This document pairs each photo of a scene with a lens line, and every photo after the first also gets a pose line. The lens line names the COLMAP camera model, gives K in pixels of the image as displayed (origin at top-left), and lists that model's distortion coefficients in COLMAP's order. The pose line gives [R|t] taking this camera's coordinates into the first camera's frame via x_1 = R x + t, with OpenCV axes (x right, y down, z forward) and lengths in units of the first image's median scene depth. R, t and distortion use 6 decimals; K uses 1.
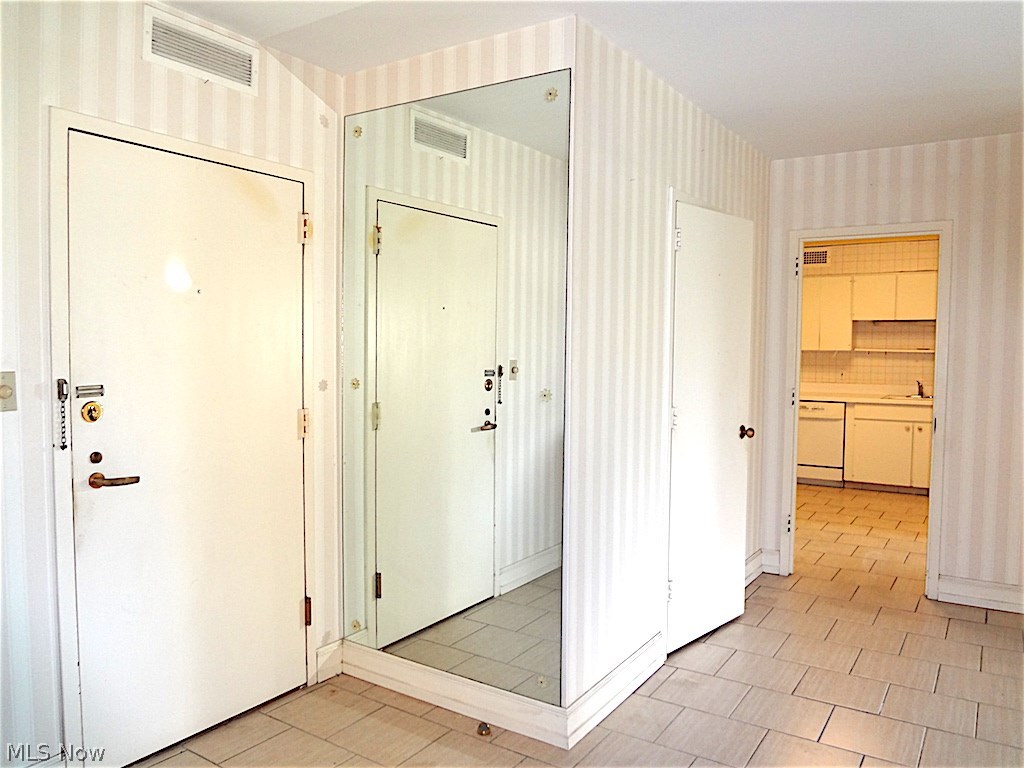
lens RADIAL K [[769.0, 0, 516.6], [0, 769.0, 391.7], [0, 0, 1]] dist [-0.042773, 0.012926]
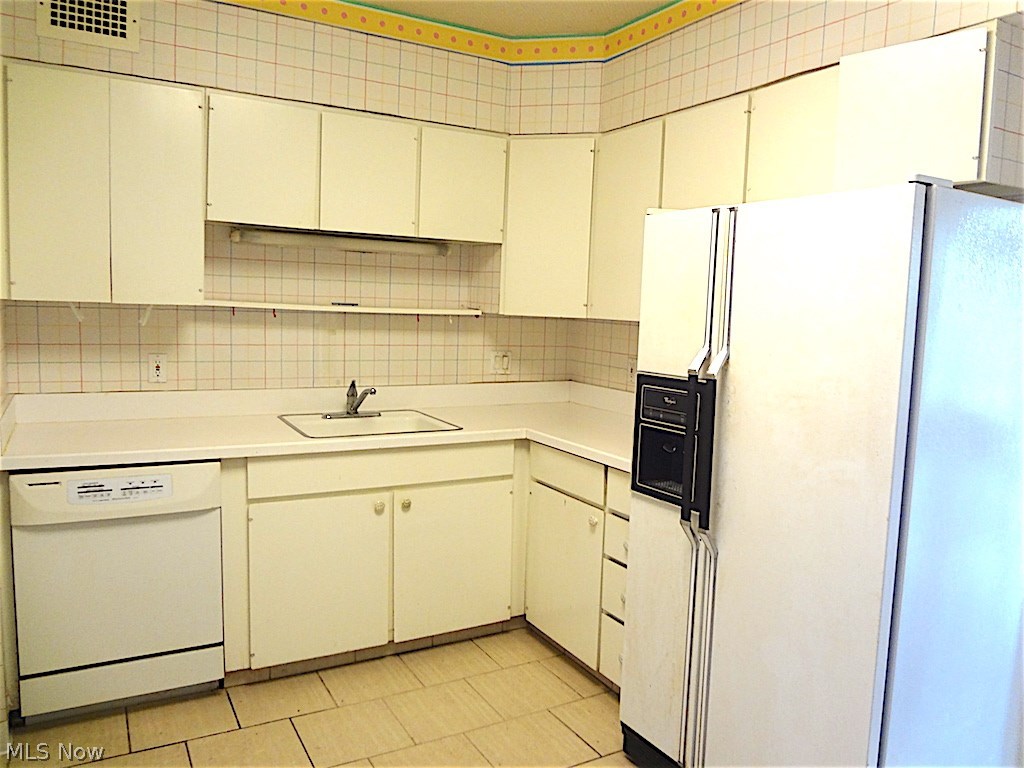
lens RADIAL K [[769.0, 0, 513.6], [0, 769.0, 388.6], [0, 0, 1]] dist [-0.042773, 0.012926]
pose [[0.453810, -0.082366, 0.887284, 0.186849], [0.018494, 0.996375, 0.083034, -0.043270], [-0.890906, -0.021272, 0.453688, 0.723822]]
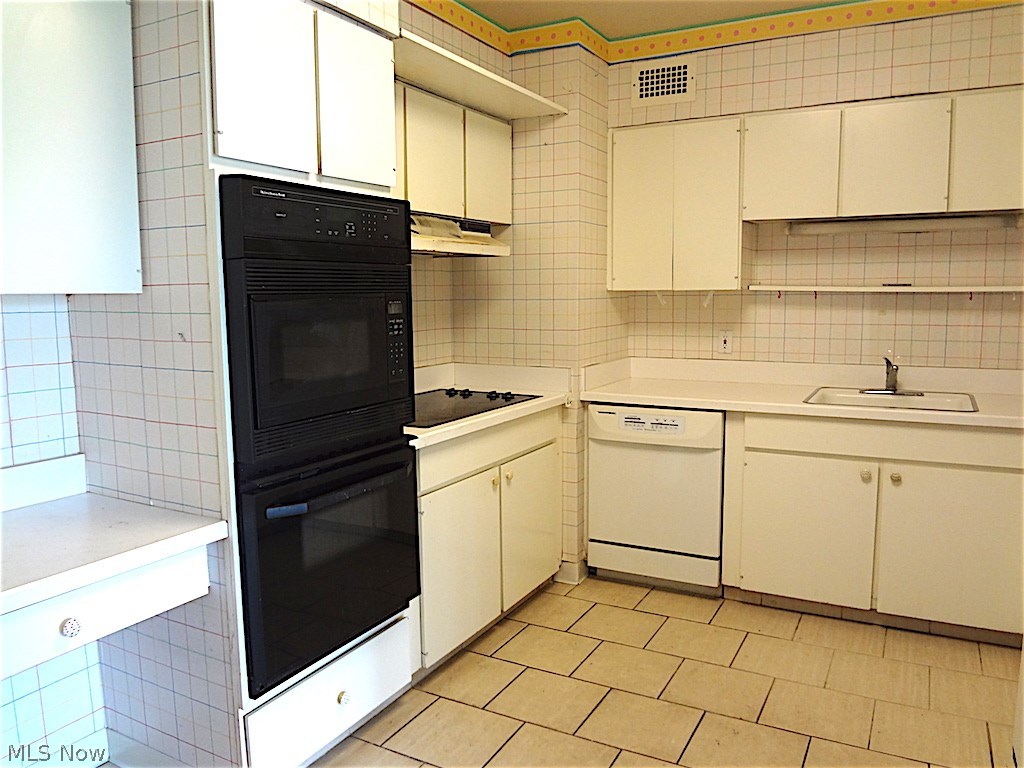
lens RADIAL K [[769.0, 0, 515.4], [0, 769.0, 383.9], [0, 0, 1]] dist [-0.042773, 0.012926]
pose [[0.996337, -0.020570, 0.083001, 0.276282], [0.015909, 0.998280, 0.056434, -0.027115], [-0.084019, -0.054907, 0.994950, 0.577749]]
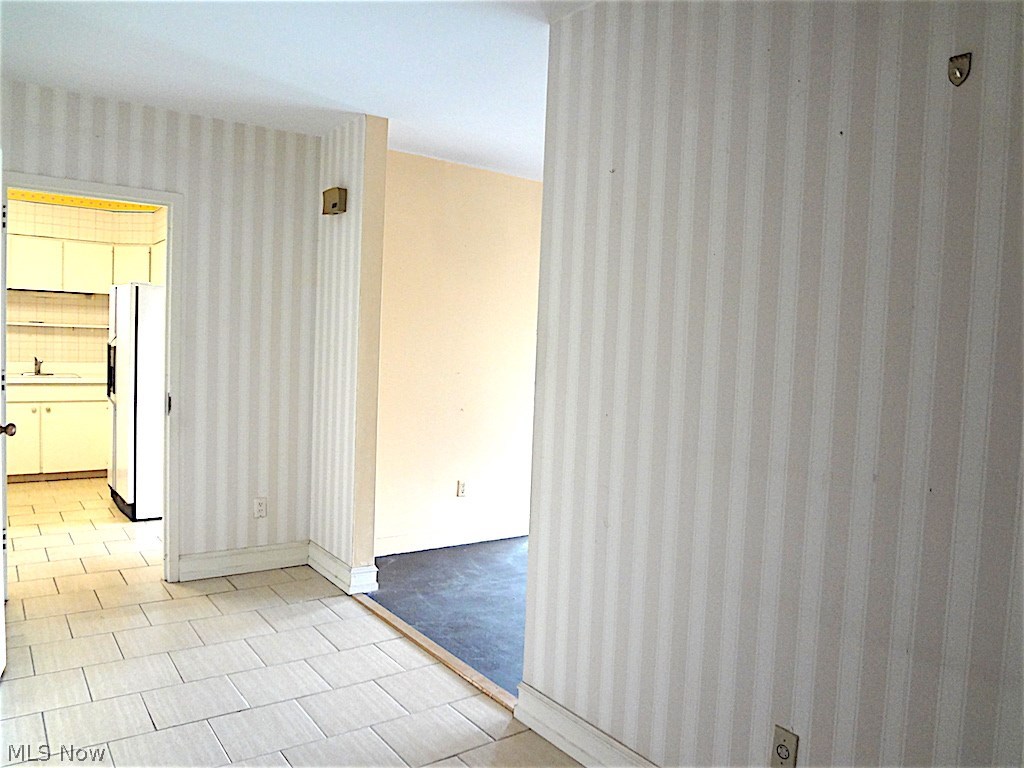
lens RADIAL K [[769.0, 0, 517.7], [0, 769.0, 394.3], [0, 0, 1]] dist [-0.042773, 0.012926]
pose [[0.357102, -0.052258, 0.932602, -0.114887], [0.014083, 0.998621, 0.050565, -0.007323], [-0.933959, -0.004923, 0.357346, 0.134179]]
